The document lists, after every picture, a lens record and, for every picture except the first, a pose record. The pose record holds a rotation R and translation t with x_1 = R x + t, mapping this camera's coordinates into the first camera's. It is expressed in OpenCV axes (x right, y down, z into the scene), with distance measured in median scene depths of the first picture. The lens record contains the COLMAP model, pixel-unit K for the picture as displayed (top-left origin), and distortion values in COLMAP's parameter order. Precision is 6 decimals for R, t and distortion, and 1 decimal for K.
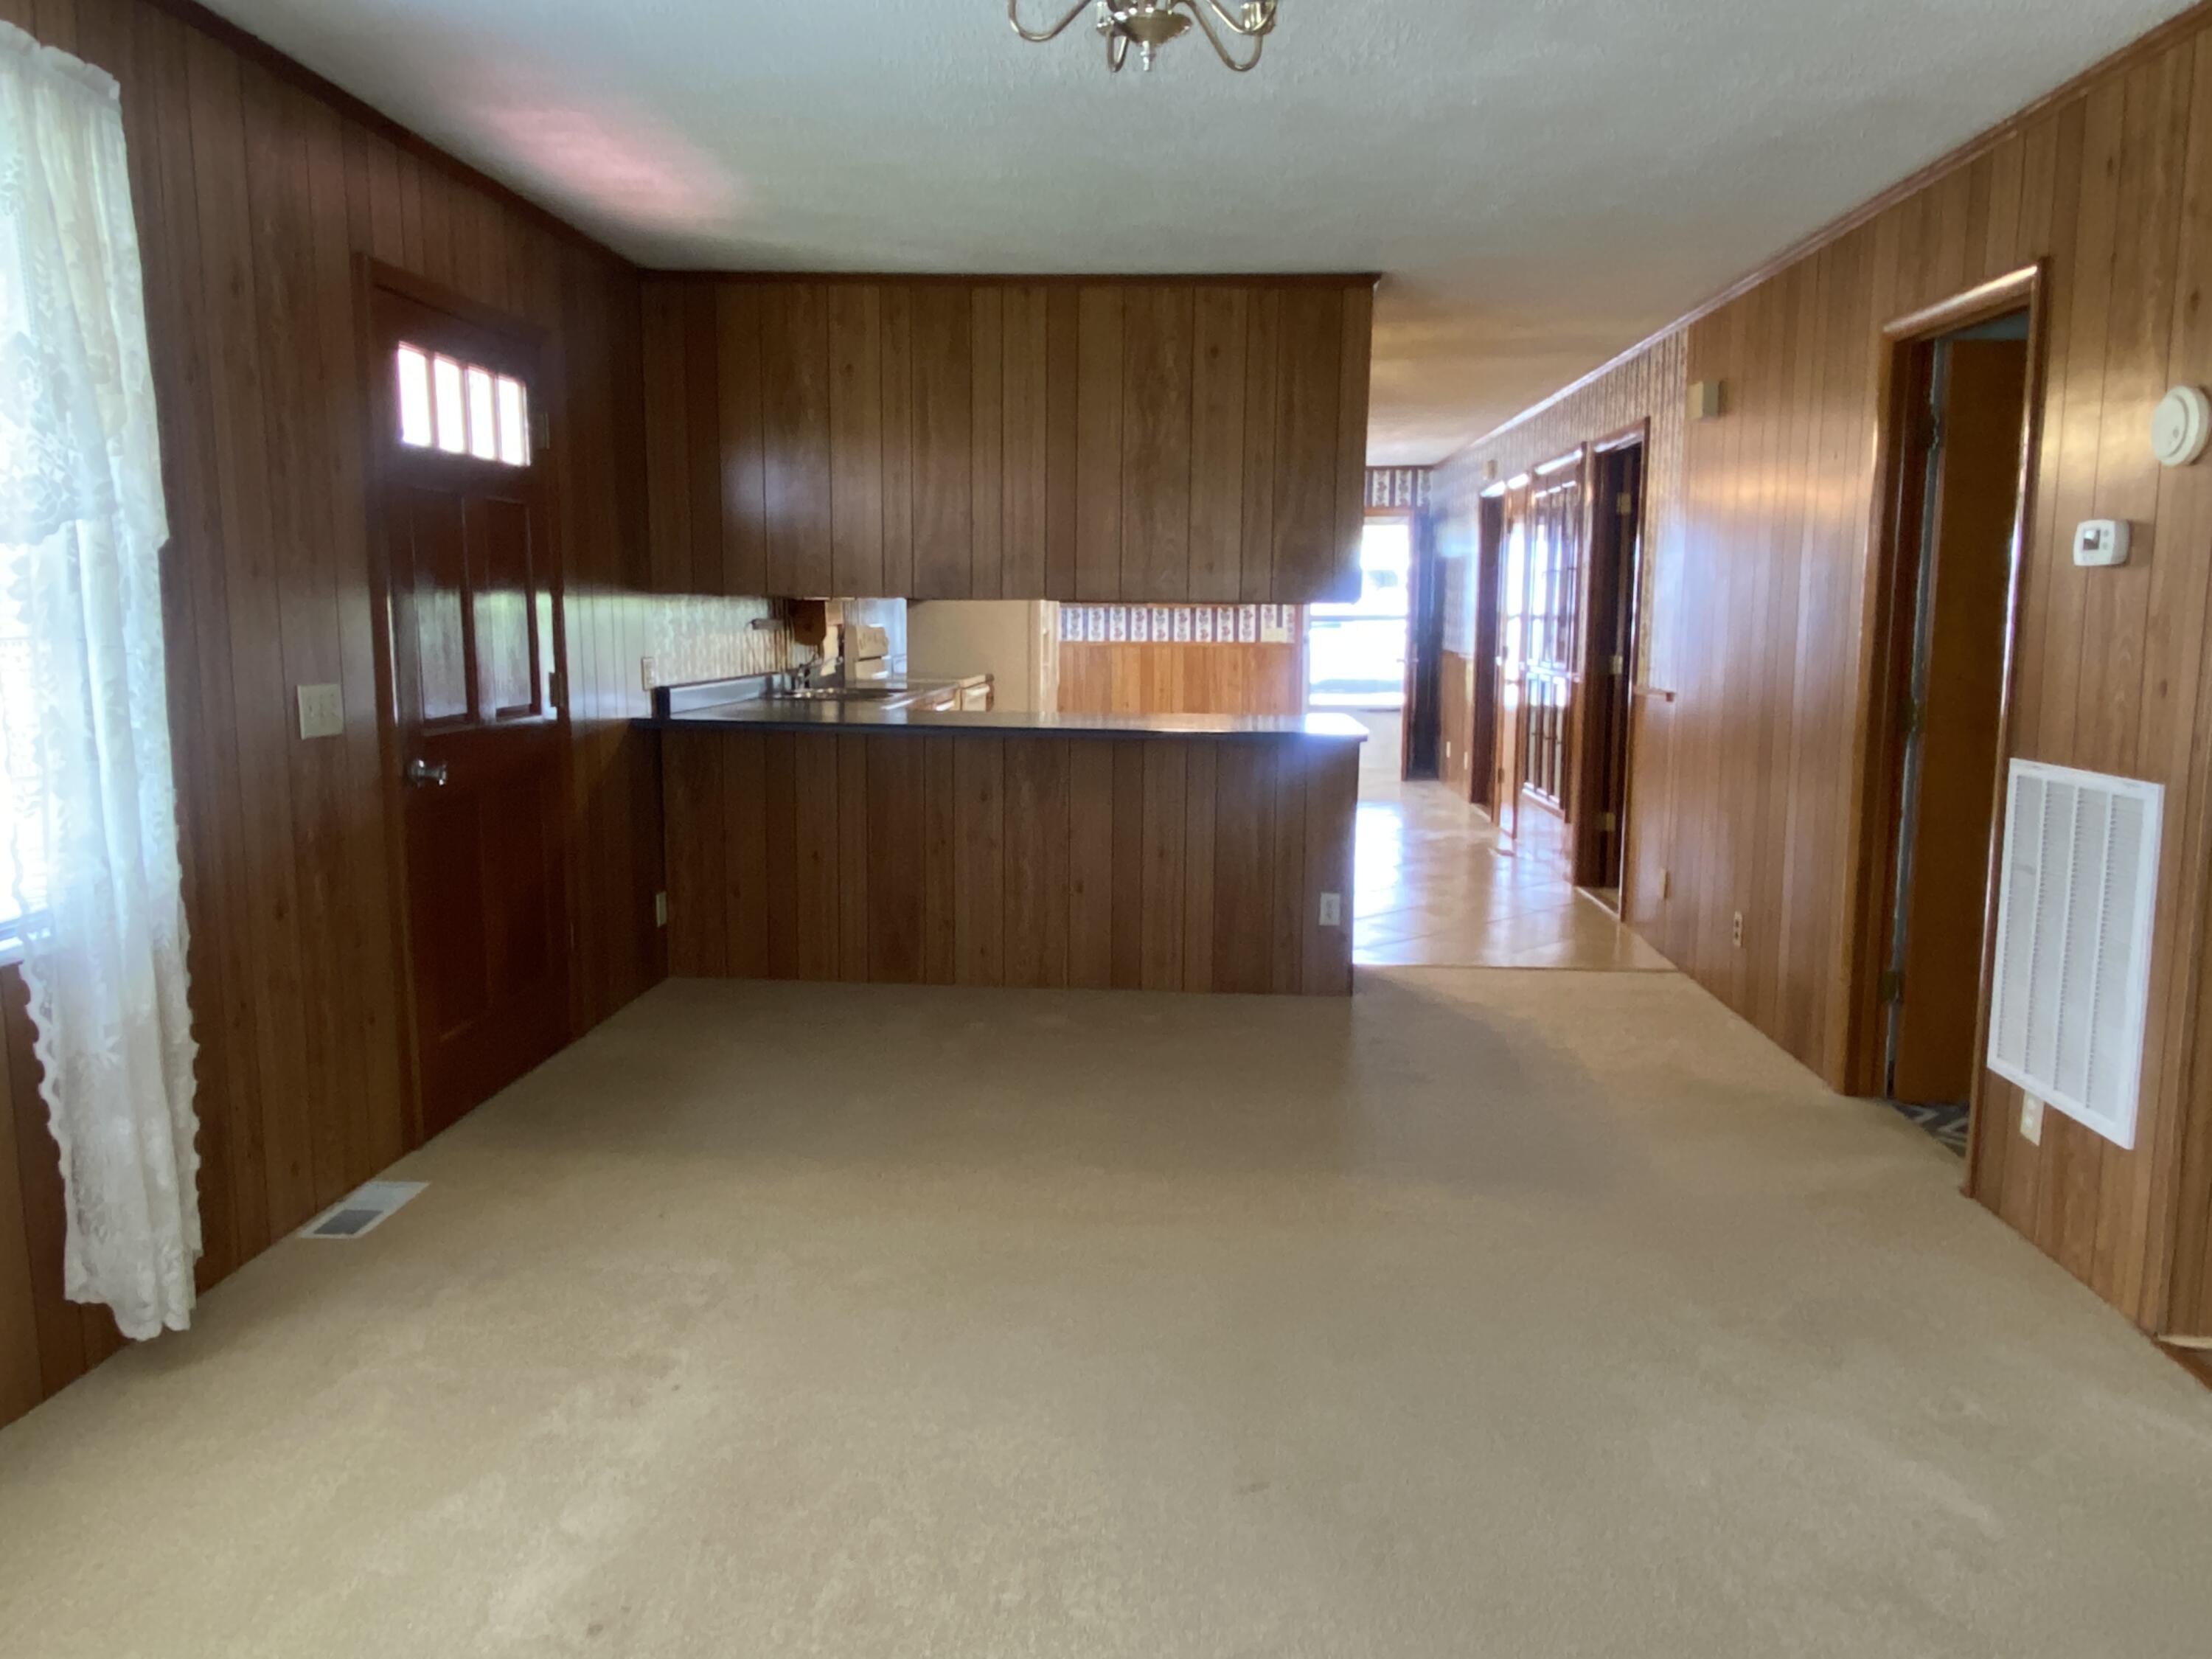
lens RADIAL K [[1620.7, 0, 1106.0], [0, 1620.7, 829.5], [0, 0, 1]] dist [-0.007695, -0.032025]
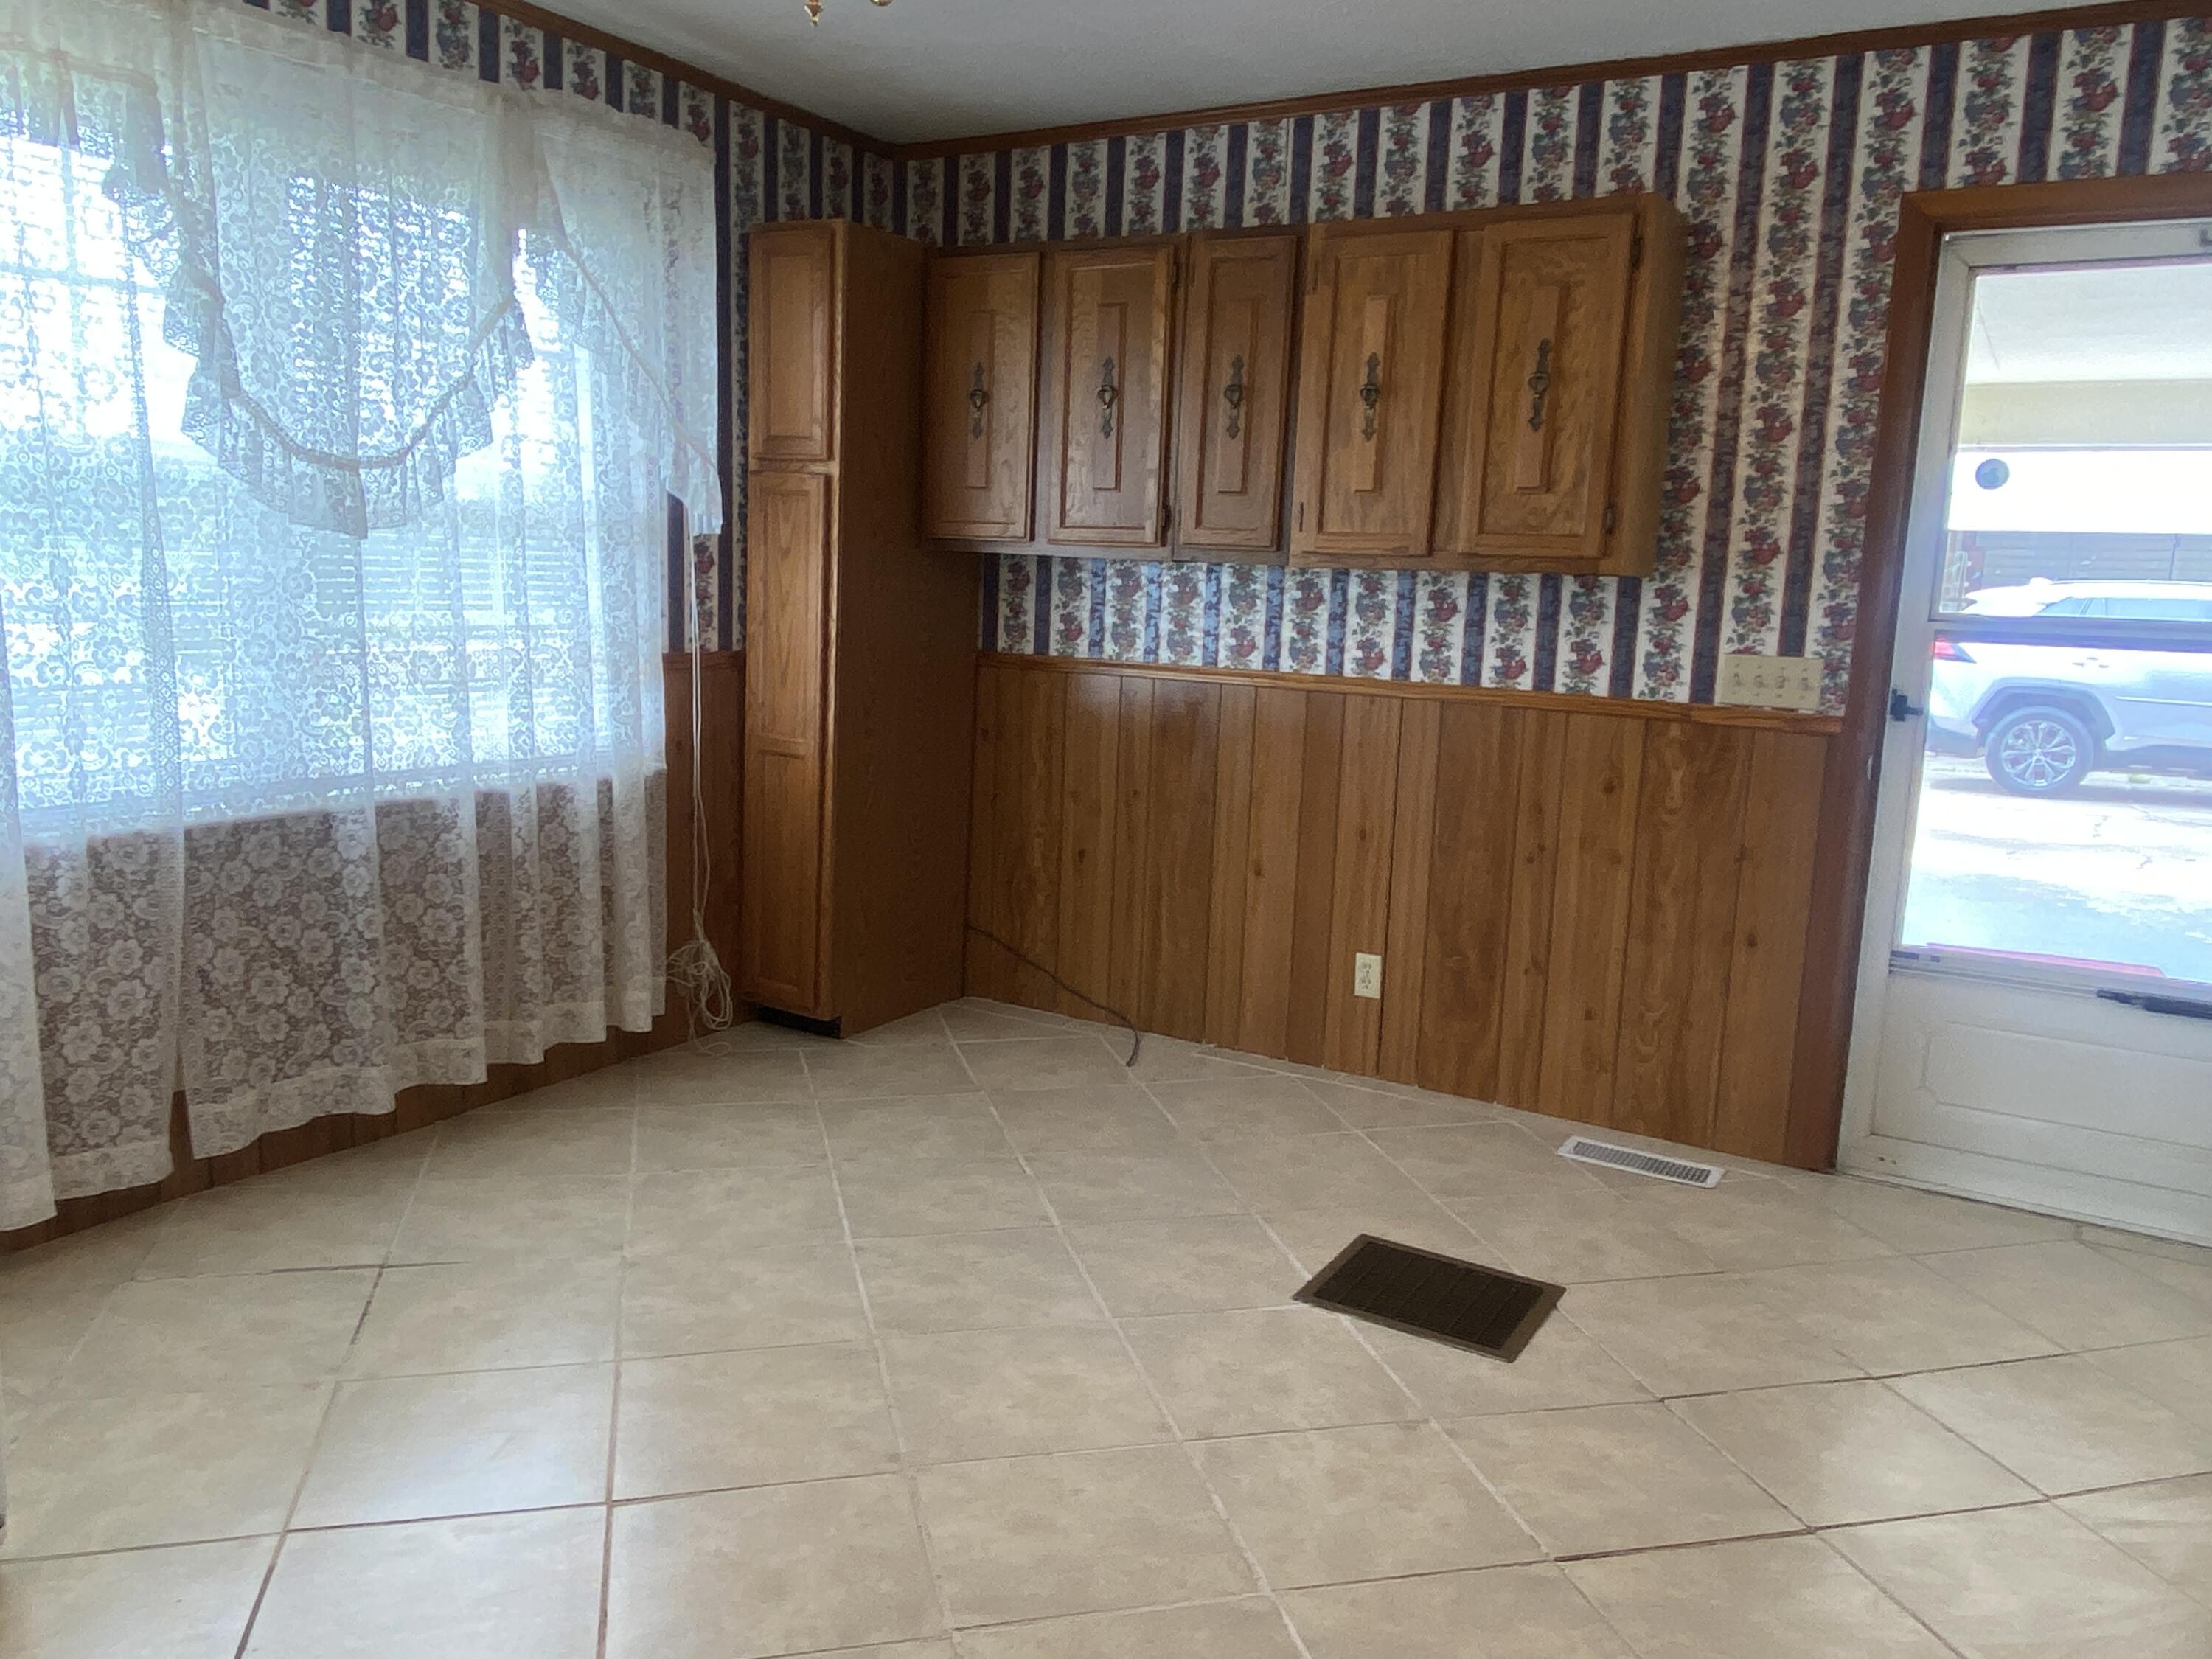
lens RADIAL K [[1620.7, 0, 1106.0], [0, 1620.7, 829.5], [0, 0, 1]] dist [-0.007695, -0.032025]
pose [[0.884997, 0.103015, -0.454057, 0.131038], [-0.100349, 0.994499, 0.030040, -0.092706], [0.454654, 0.018979, 0.890466, 0.710830]]
